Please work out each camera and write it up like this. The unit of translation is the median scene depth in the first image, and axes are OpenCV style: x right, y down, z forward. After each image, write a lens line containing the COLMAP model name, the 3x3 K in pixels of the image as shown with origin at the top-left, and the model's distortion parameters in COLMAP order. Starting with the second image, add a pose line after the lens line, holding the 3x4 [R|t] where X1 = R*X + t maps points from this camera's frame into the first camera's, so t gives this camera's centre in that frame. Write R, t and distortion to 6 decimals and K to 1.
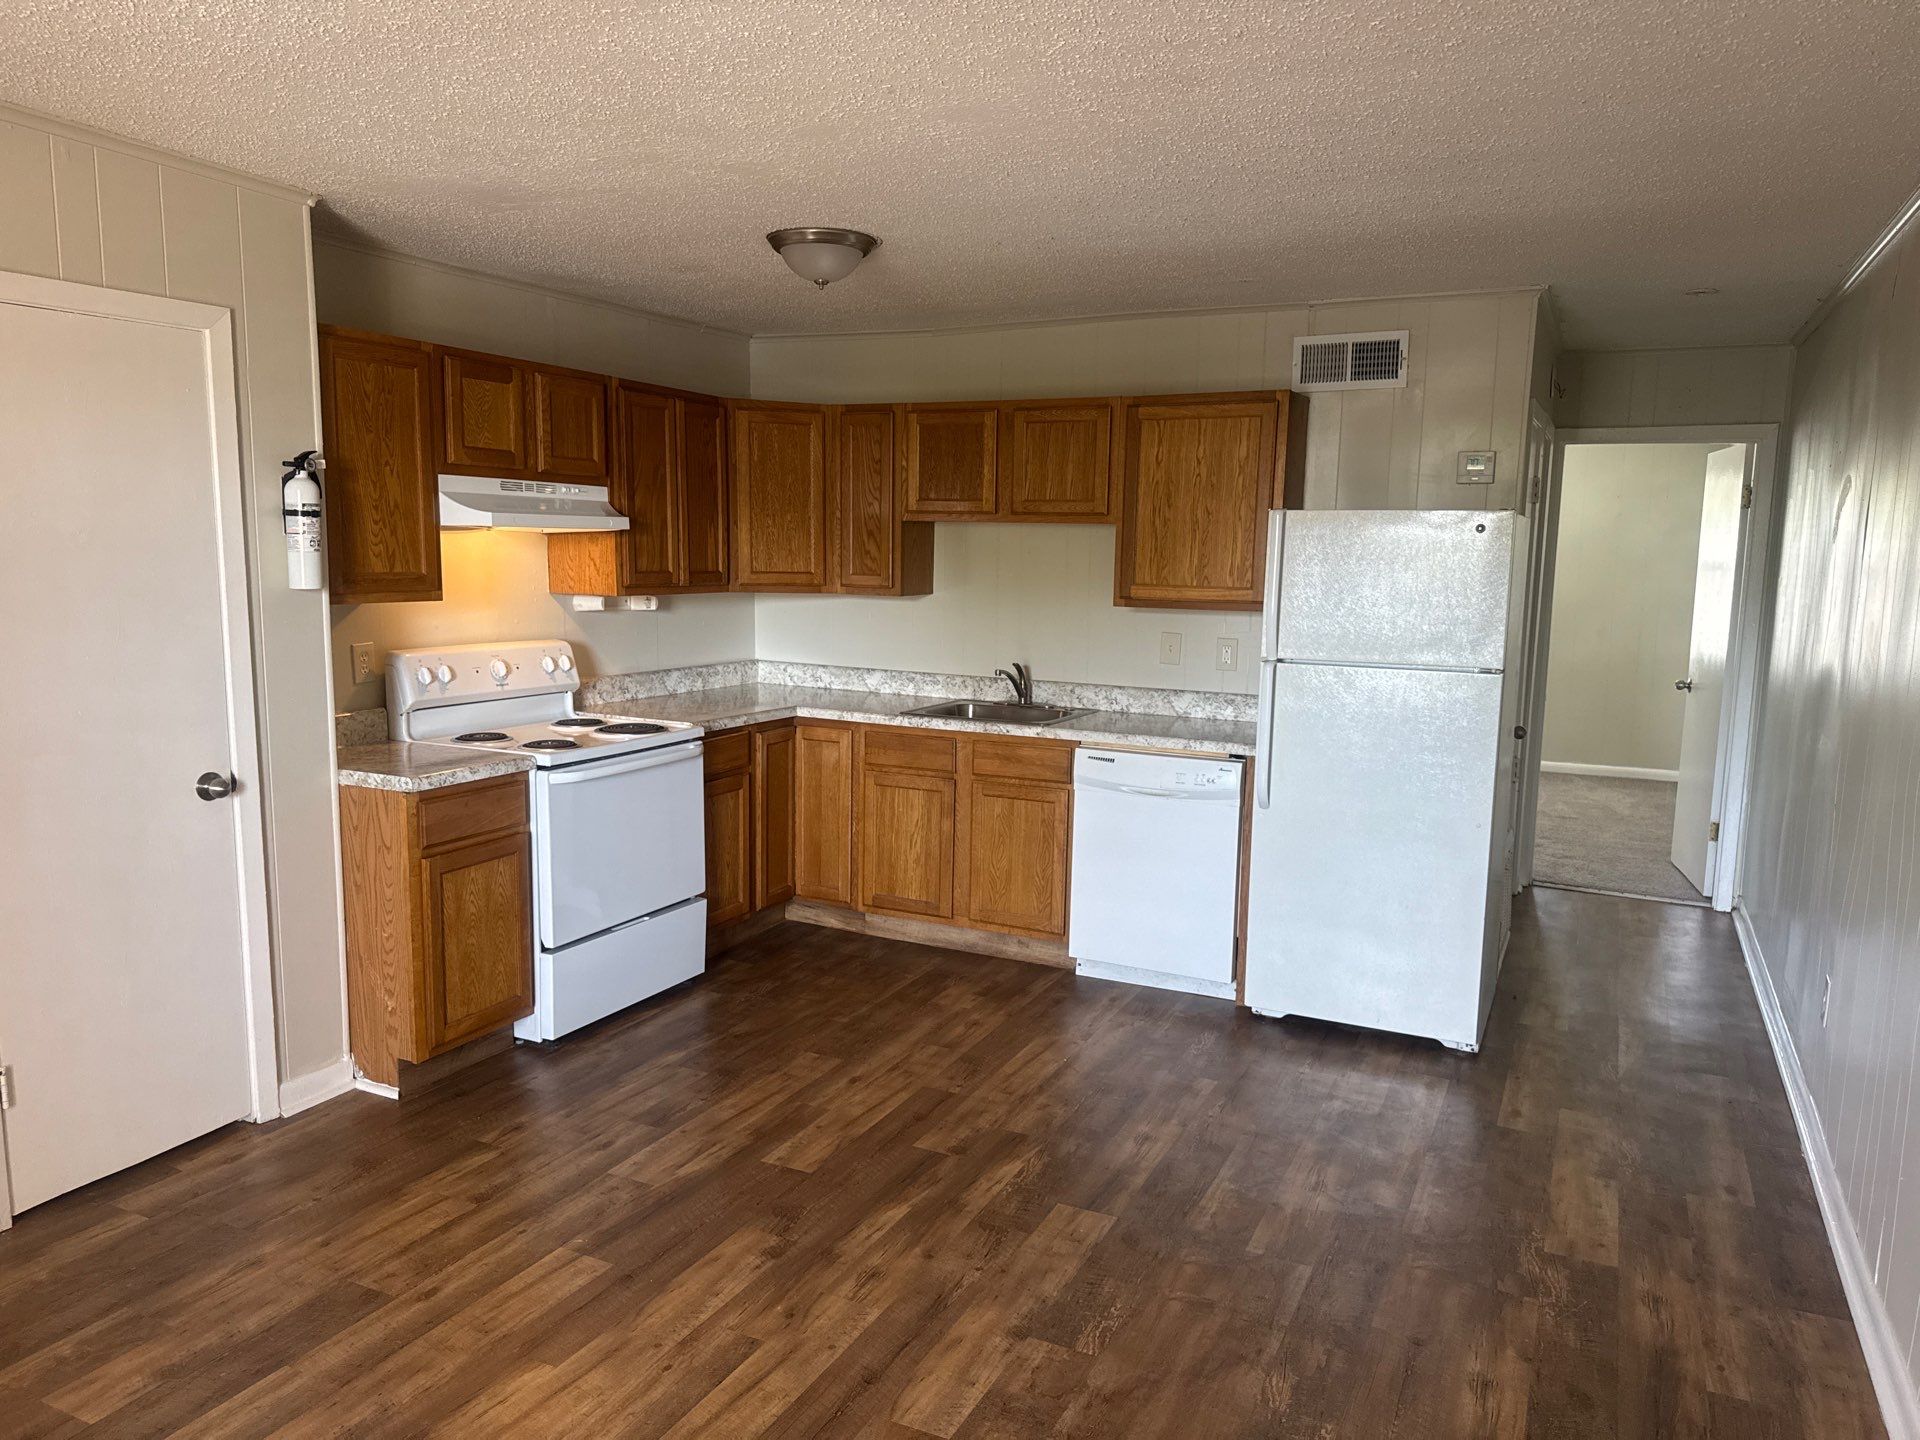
lens RADIAL K [[1371.6, 0, 960.0], [0, 1371.6, 720.0], [0, 0, 1]] dist [0.127744, -0.155777]
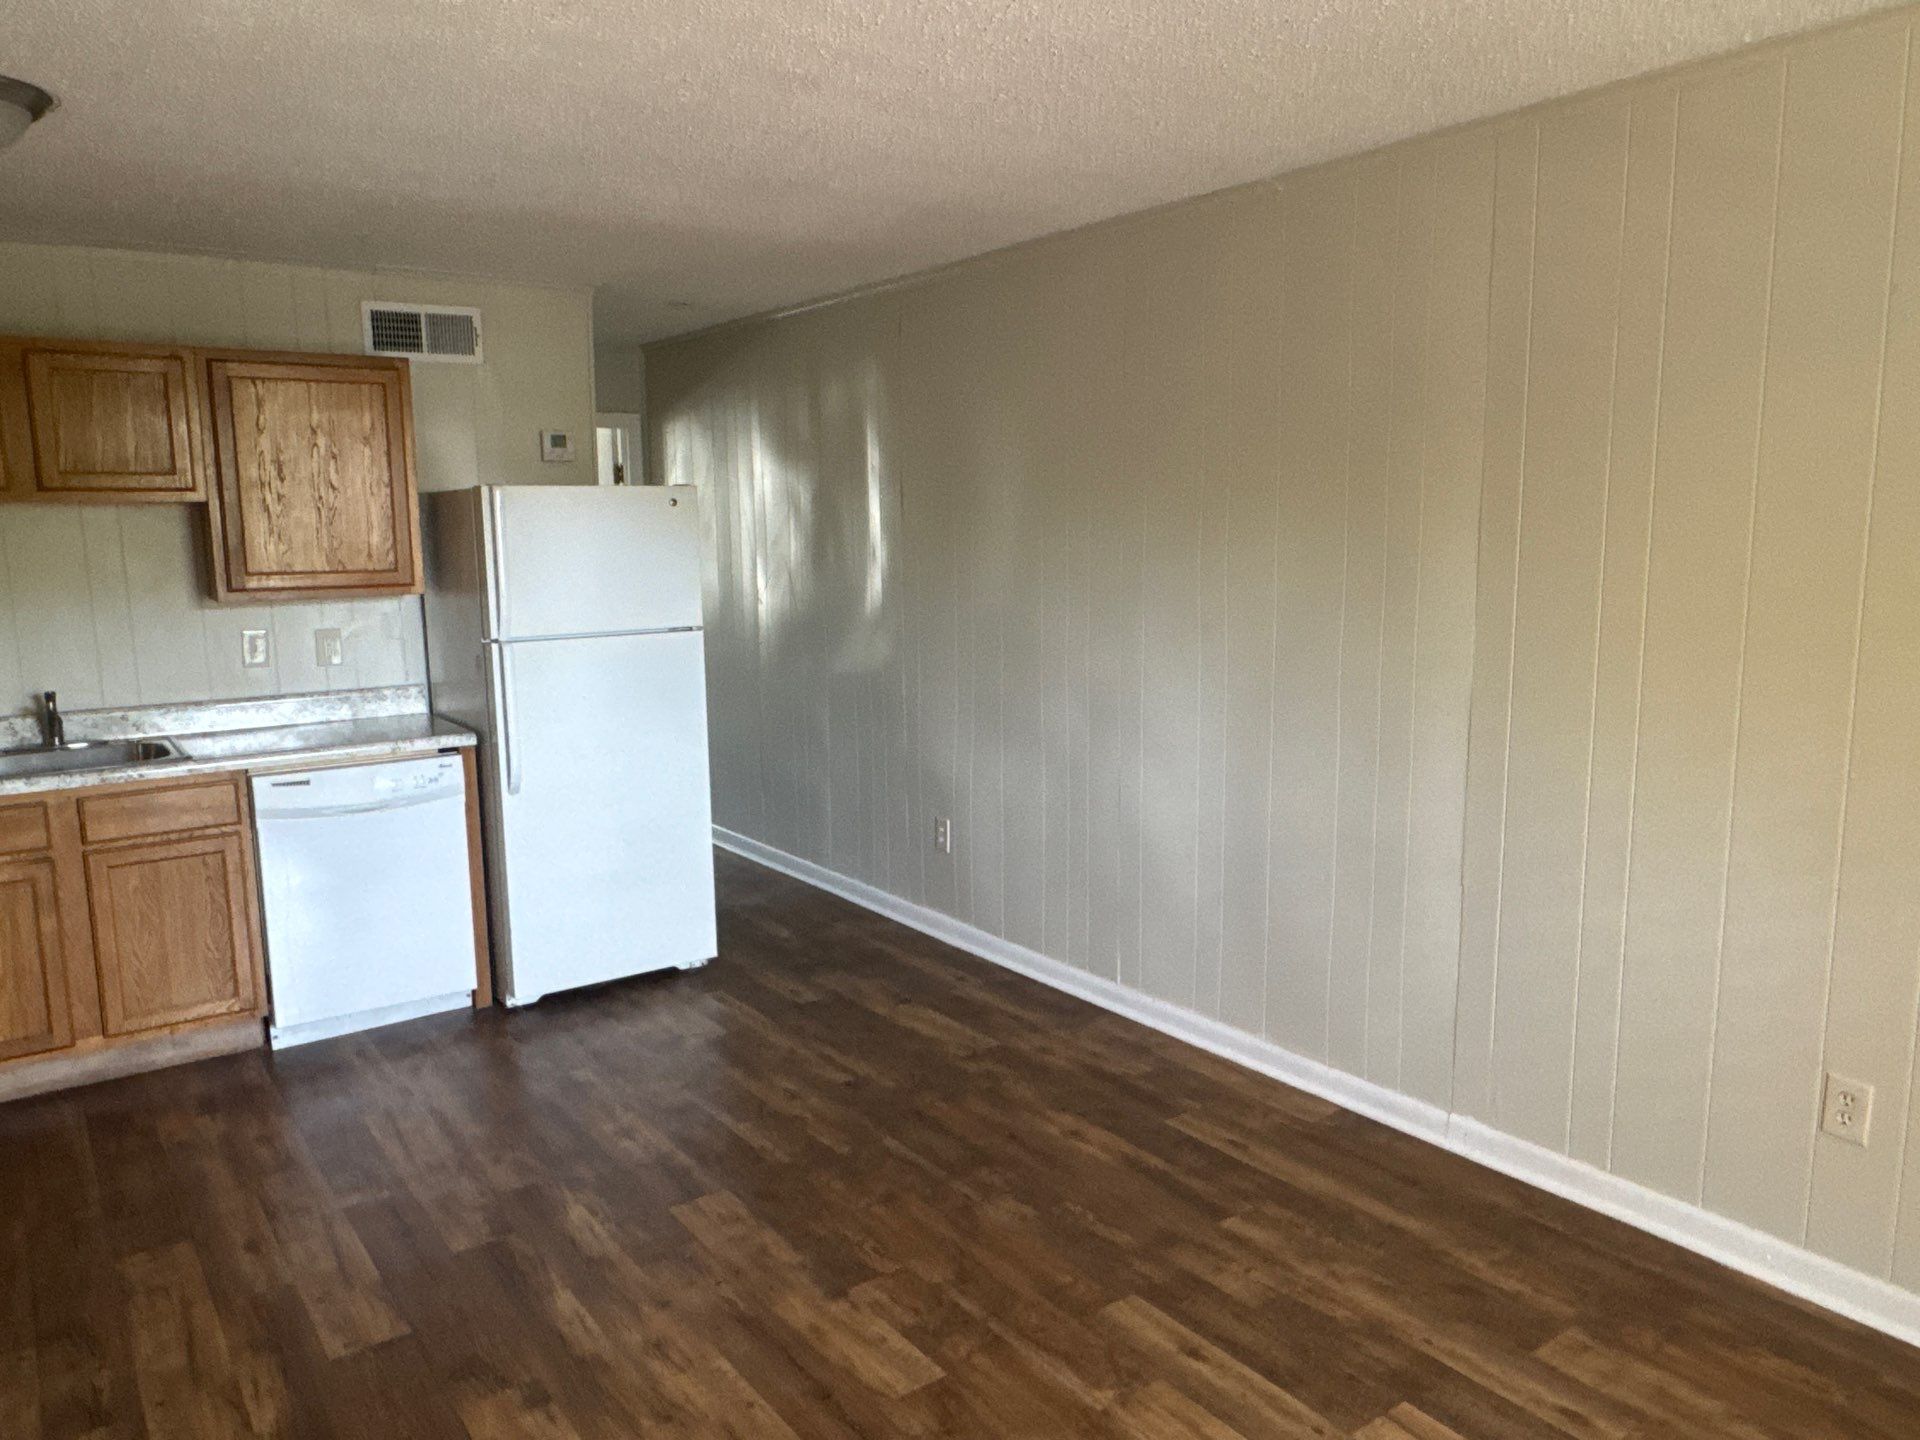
lens RADIAL K [[1374.5, 0, 960.0], [0, 1374.5, 720.0], [0, 0, 1]] dist [0.034682, 0.007135]
pose [[0.479432, -0.152903, 0.864156, -0.516829], [0.139446, 0.985467, 0.097003, -0.042546], [-0.866429, 0.073996, 0.493786, 0.279670]]
